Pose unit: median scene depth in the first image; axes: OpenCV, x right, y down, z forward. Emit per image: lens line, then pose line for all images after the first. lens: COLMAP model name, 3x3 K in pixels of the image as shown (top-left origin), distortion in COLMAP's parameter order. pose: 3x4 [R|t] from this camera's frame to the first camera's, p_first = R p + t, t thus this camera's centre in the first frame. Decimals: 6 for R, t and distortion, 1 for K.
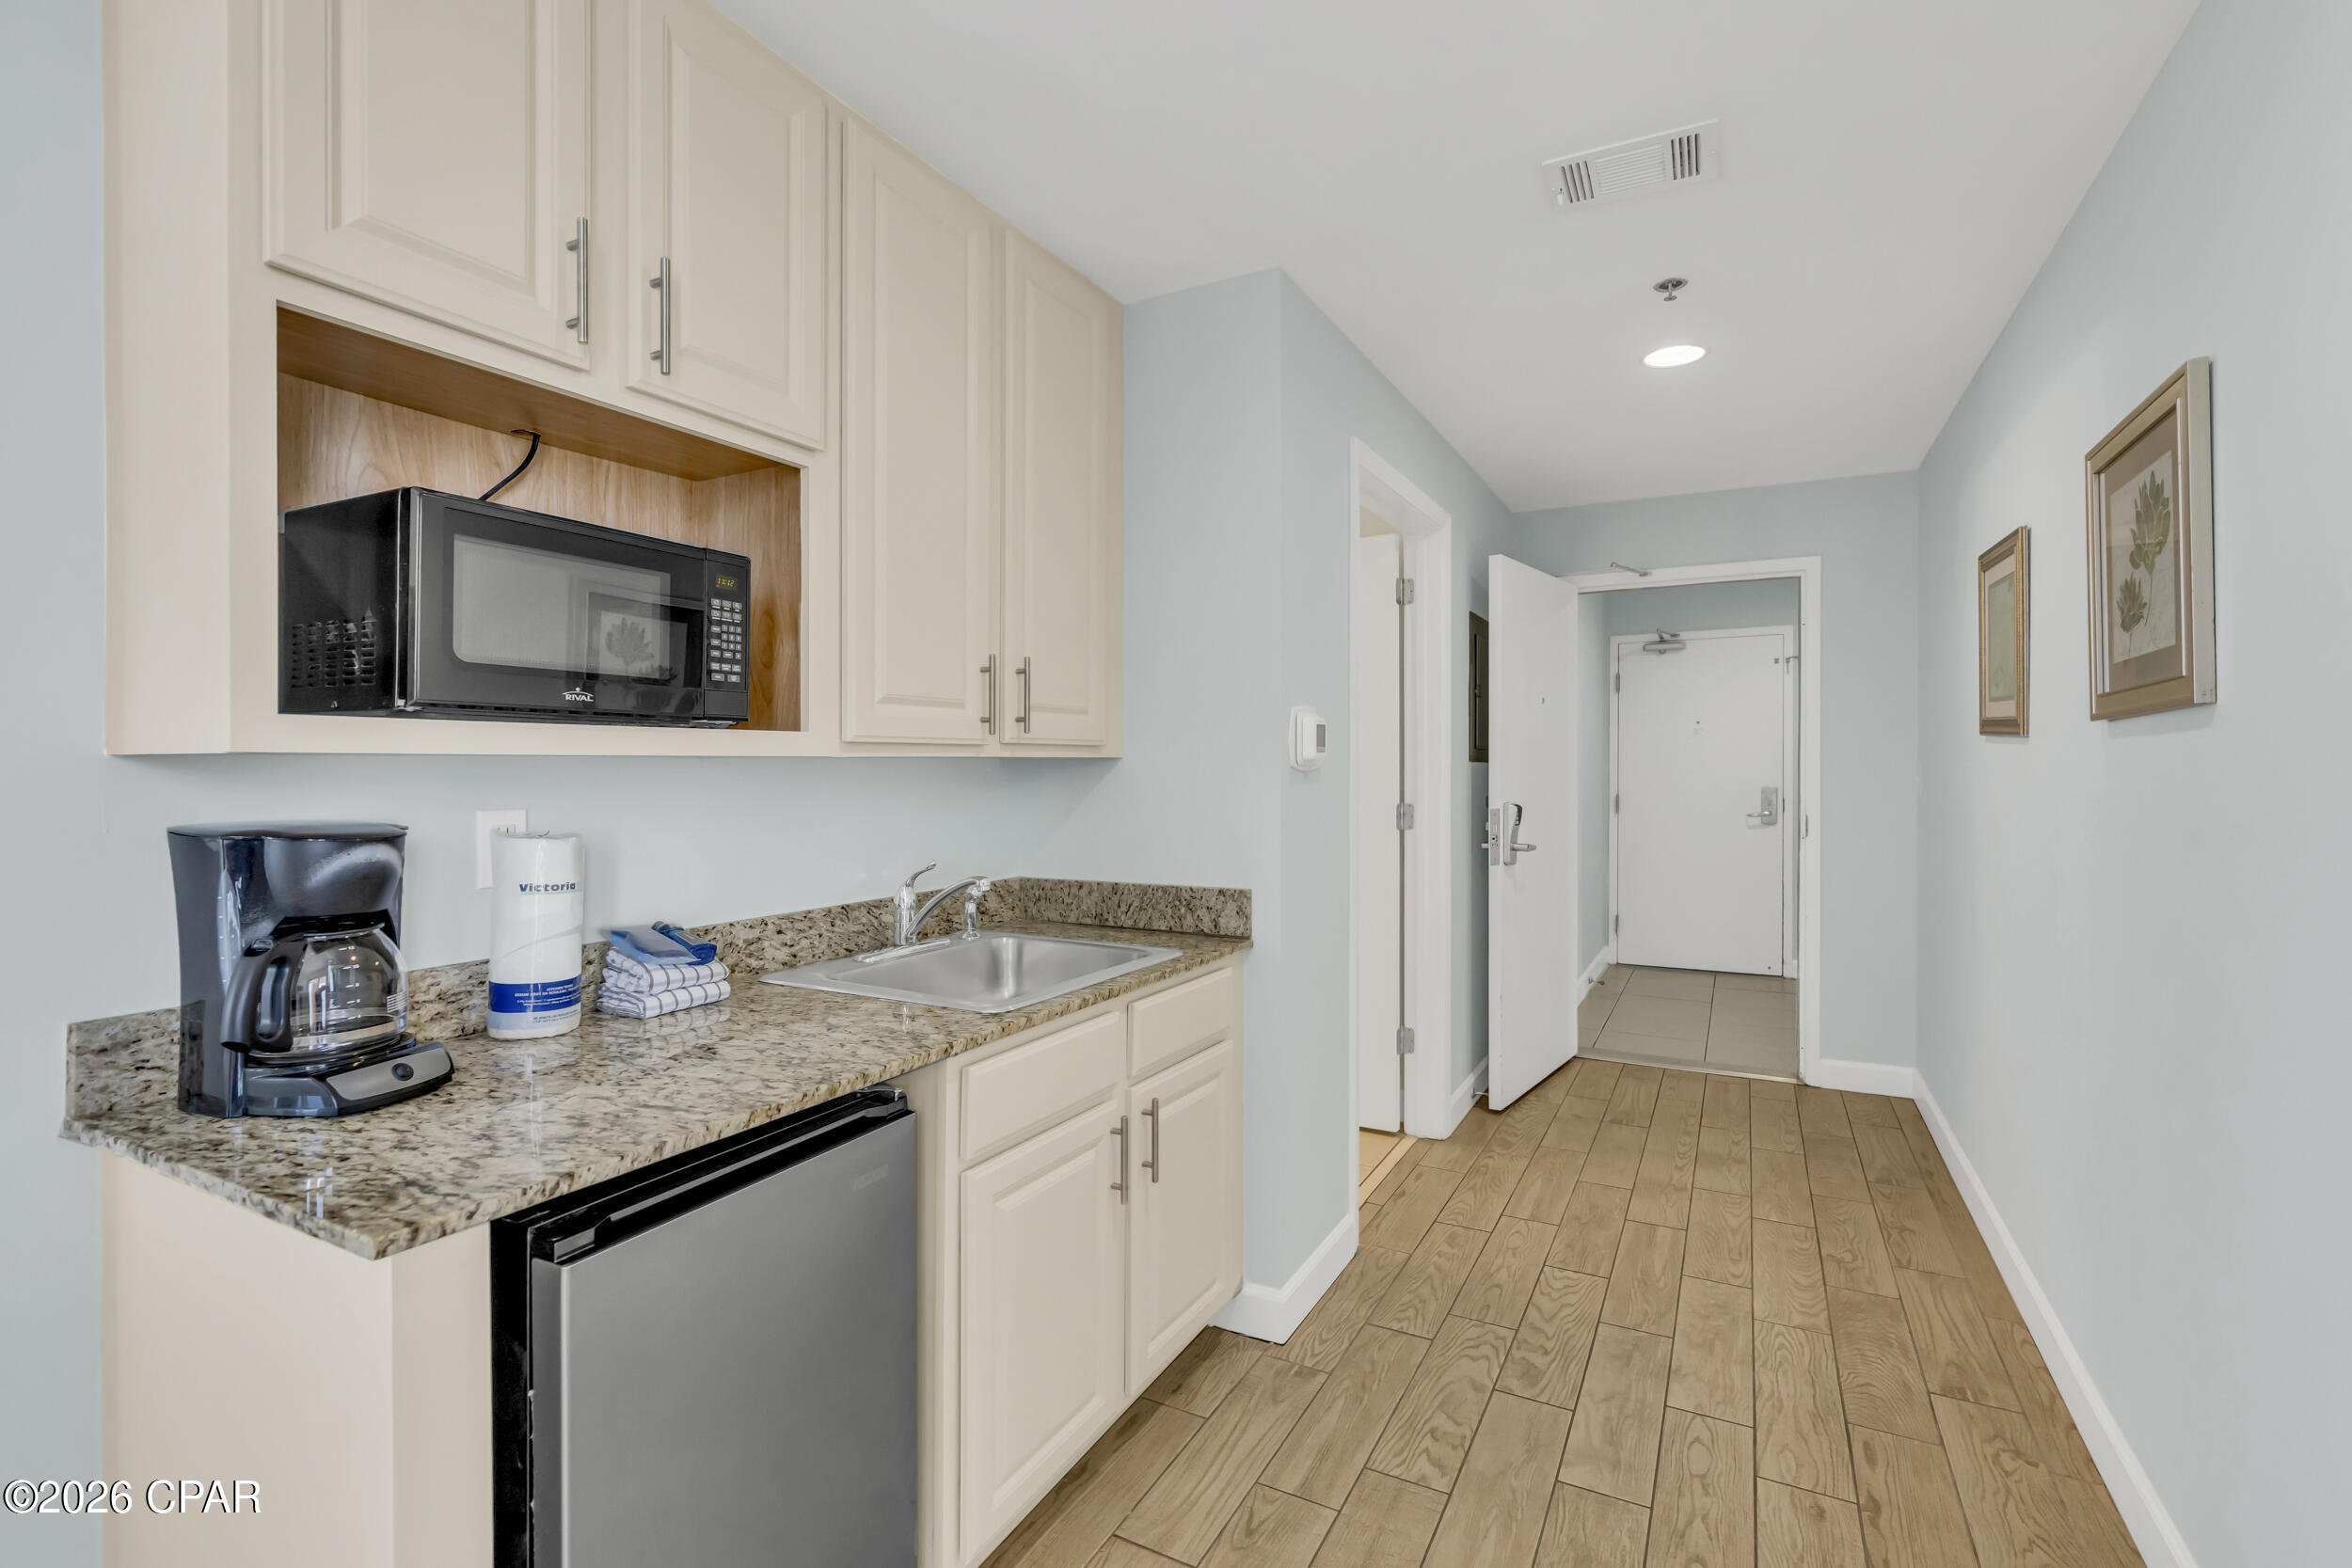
lens RADIAL K [[1063.9, 0, 1184.7], [0, 1063.9, 760.9], [0, 0, 1]] dist [0.000018, 0.000339]
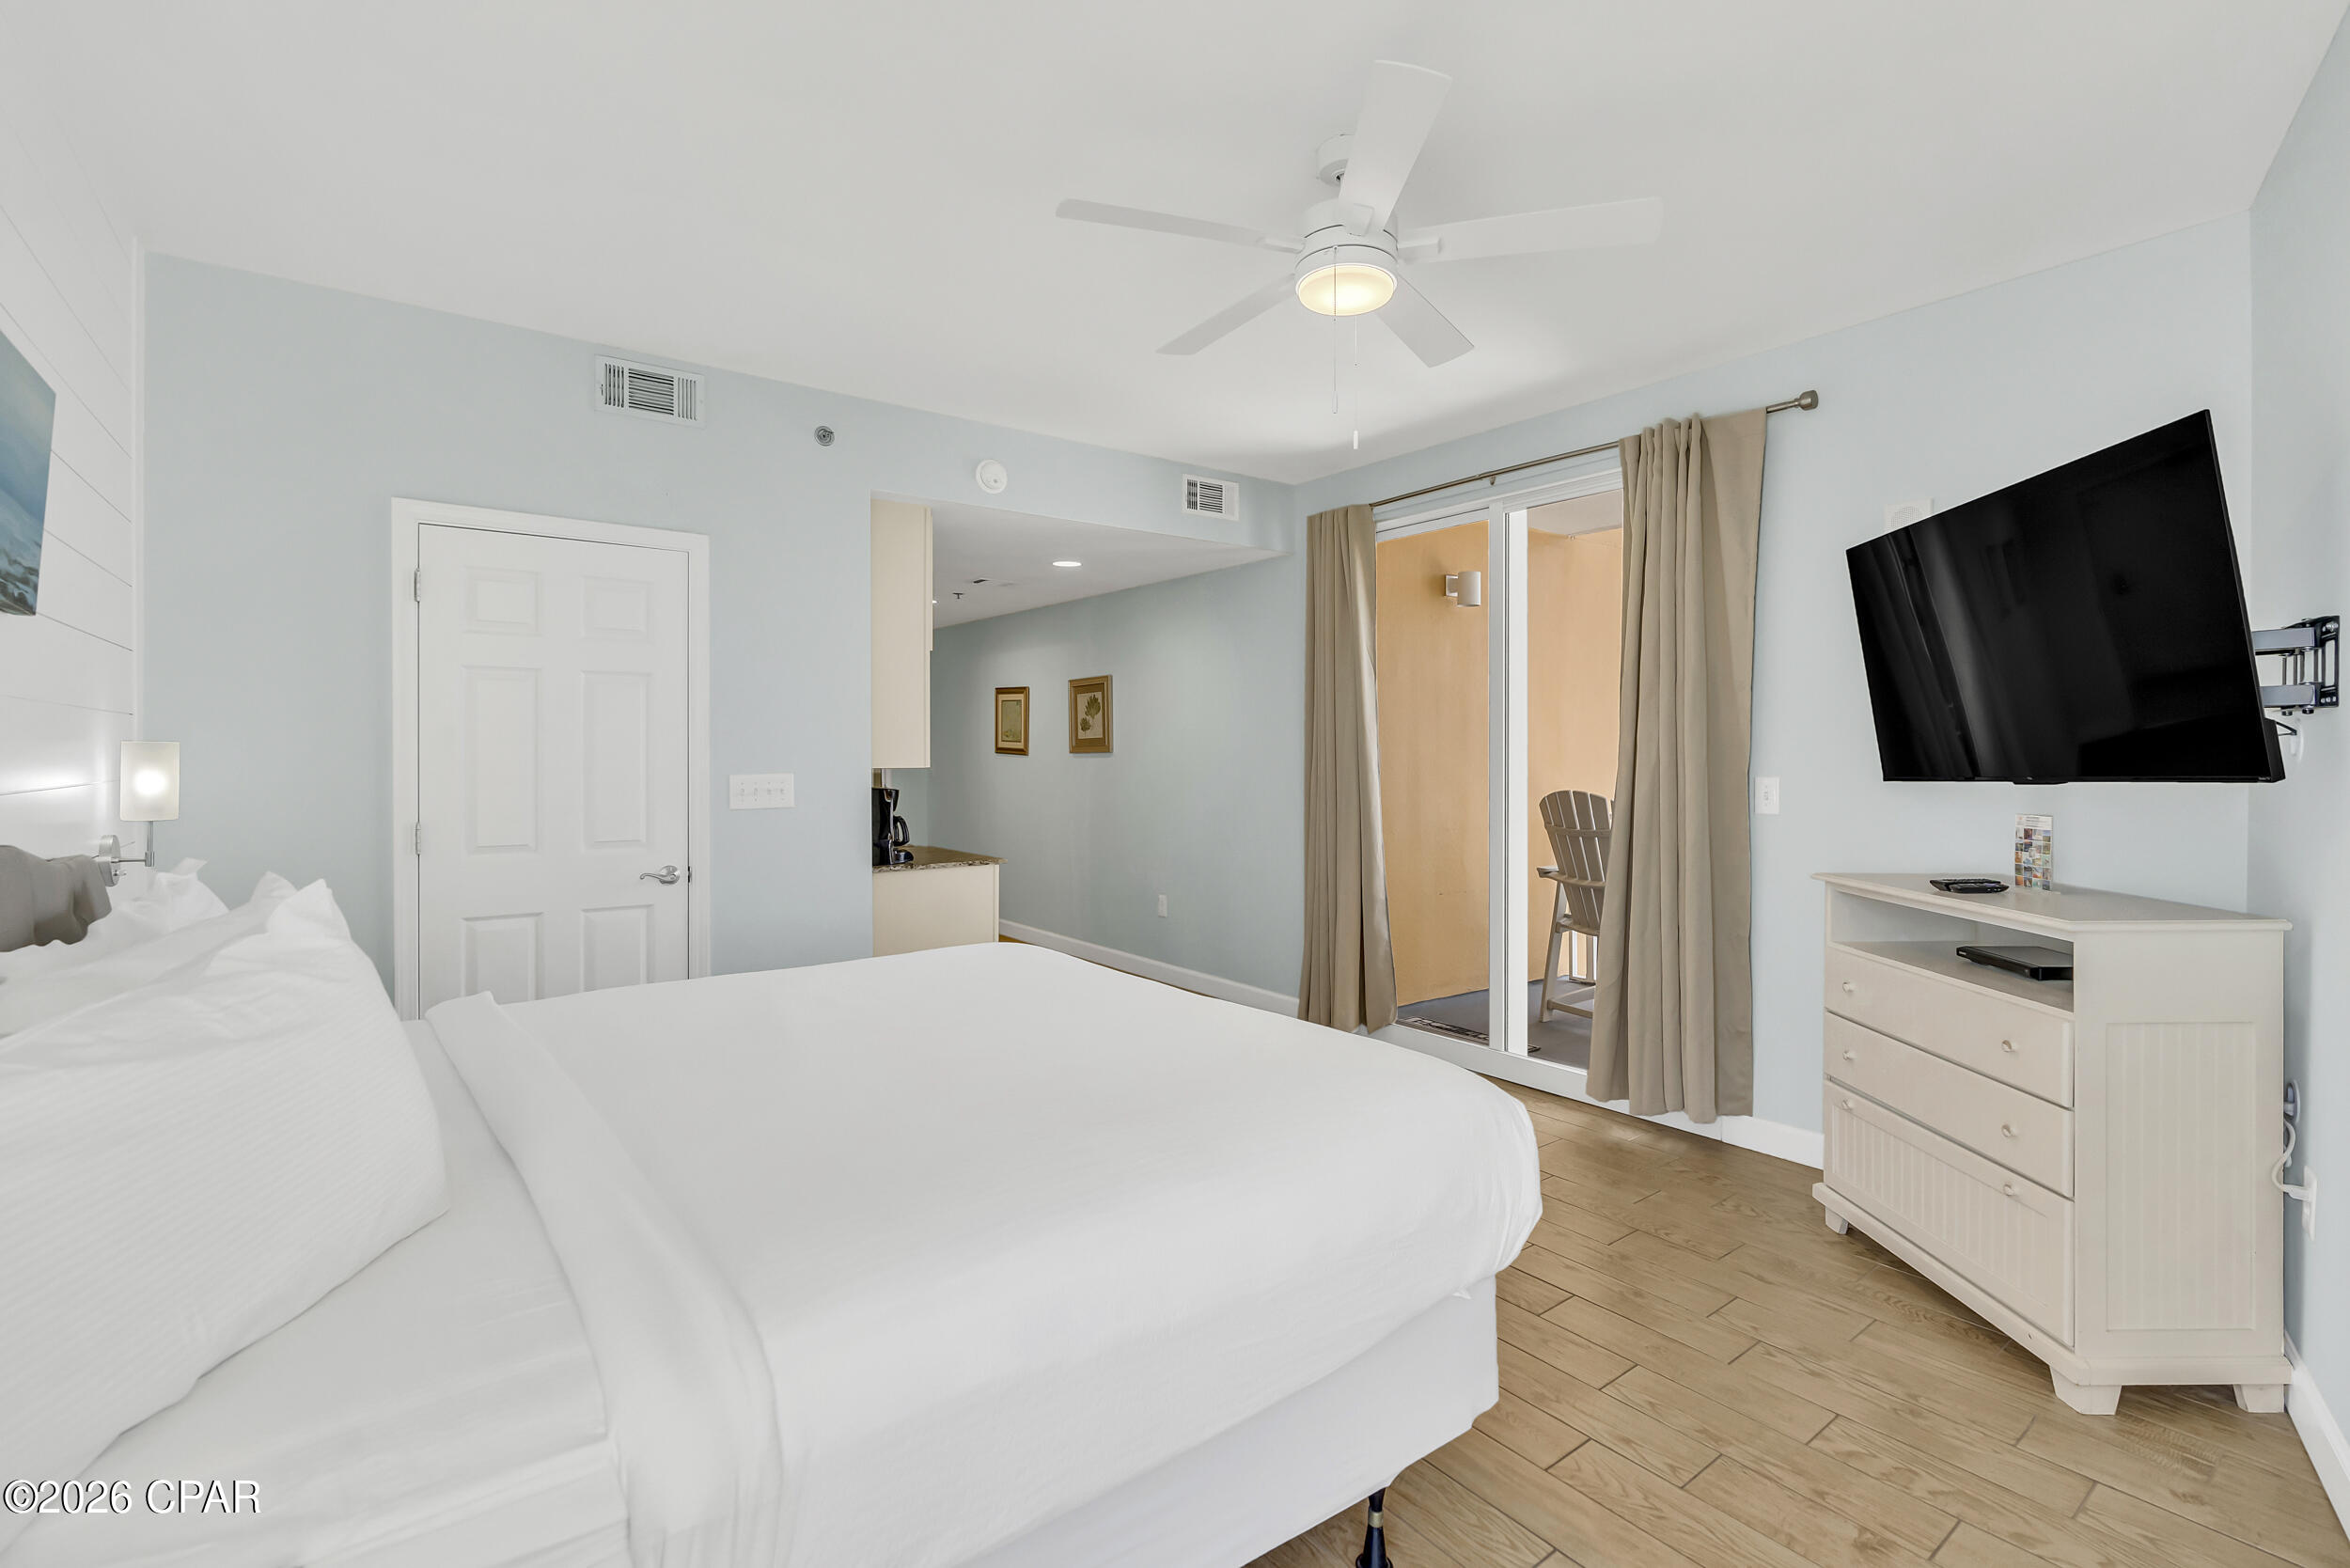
lens RADIAL K [[1063.1, 0, 1183.7], [0, 1063.1, 760.9], [0, 0, 1]] dist [0.000018, 0.000339]
pose [[0.414657, -0.005423, 0.909962, -2.363547], [-0.006200, 0.999942, 0.008785, -0.047651], [-0.909957, -0.009284, 0.414599, -0.900506]]
